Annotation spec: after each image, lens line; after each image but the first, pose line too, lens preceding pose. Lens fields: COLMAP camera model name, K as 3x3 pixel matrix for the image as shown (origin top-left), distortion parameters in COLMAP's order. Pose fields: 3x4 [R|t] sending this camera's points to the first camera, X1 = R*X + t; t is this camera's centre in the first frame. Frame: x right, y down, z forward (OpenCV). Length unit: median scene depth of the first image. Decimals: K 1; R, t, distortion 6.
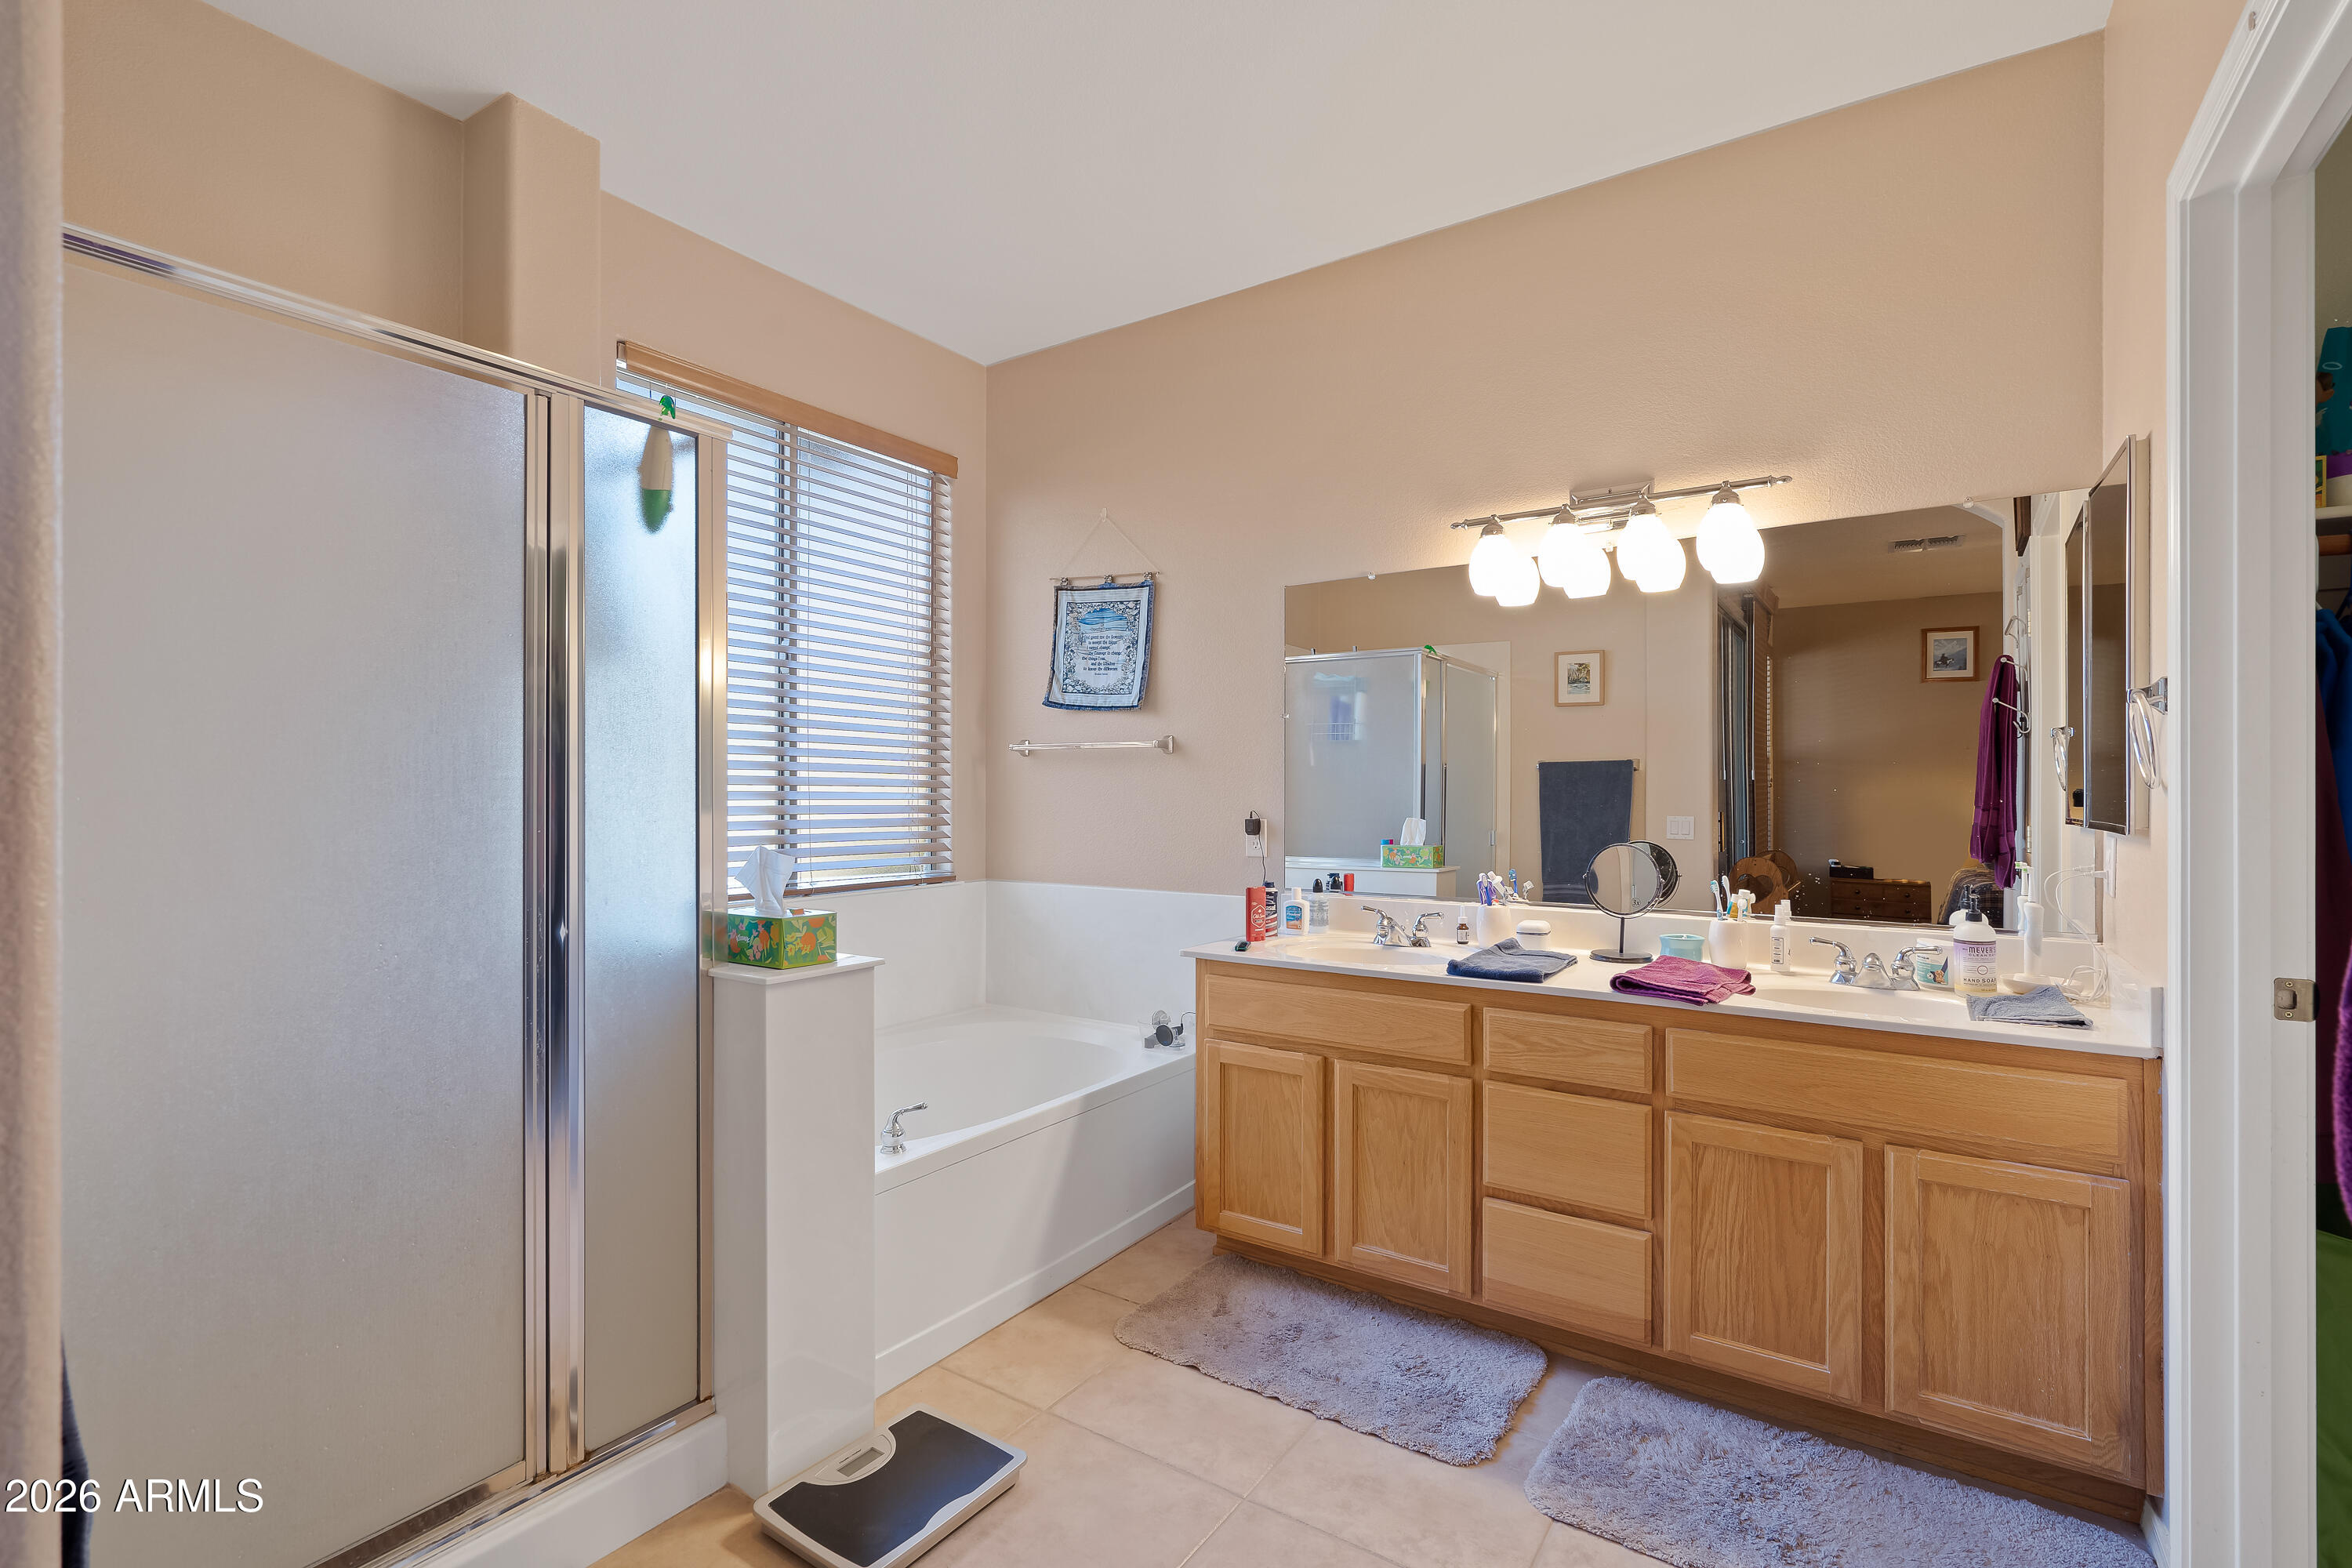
lens RADIAL K [[1087.2, 0, 1176.6], [0, 1087.2, 794.0], [0, 0, 1]] dist [0.000539, 0.000078]
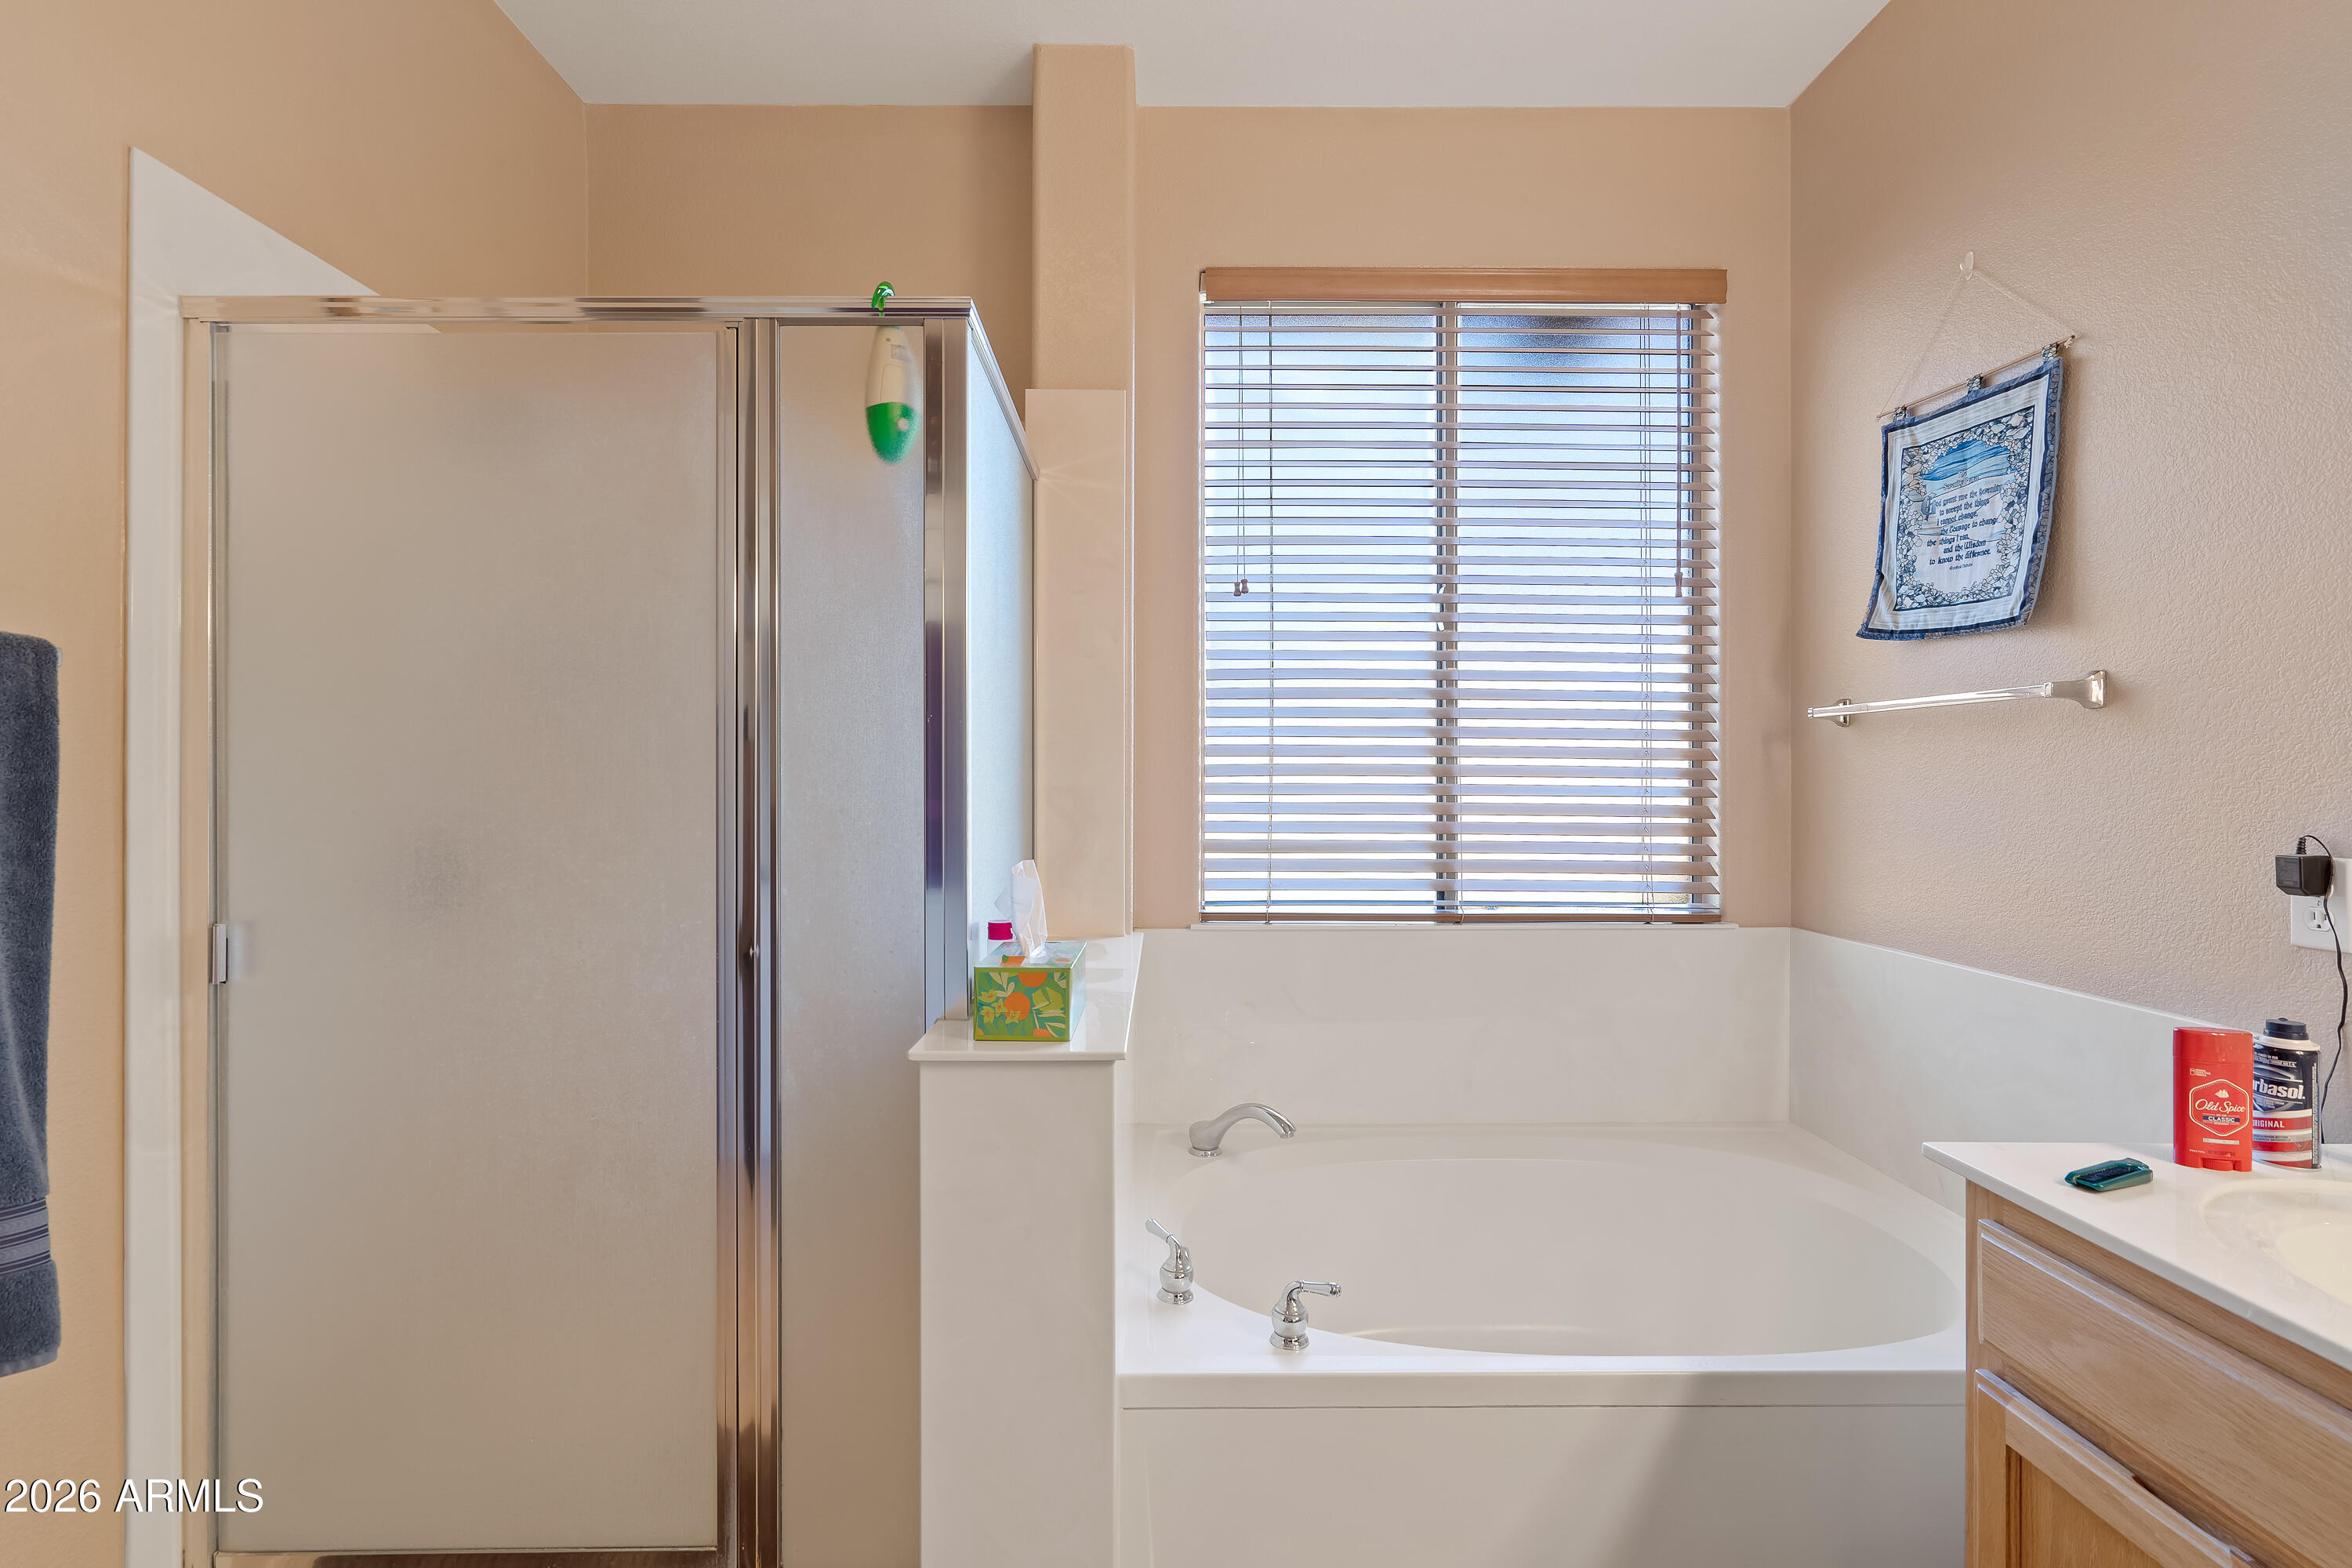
lens RADIAL K [[1086.2, 0, 1172.5], [0, 1086.2, 779.3], [0, 0, 1]] dist [0.001366, -0.000348]
pose [[0.560647, -0.000138, -0.828055, 0.156113], [-0.003723, 0.999989, -0.002688, -0.003098], [0.828047, 0.004590, 0.560640, 0.384327]]
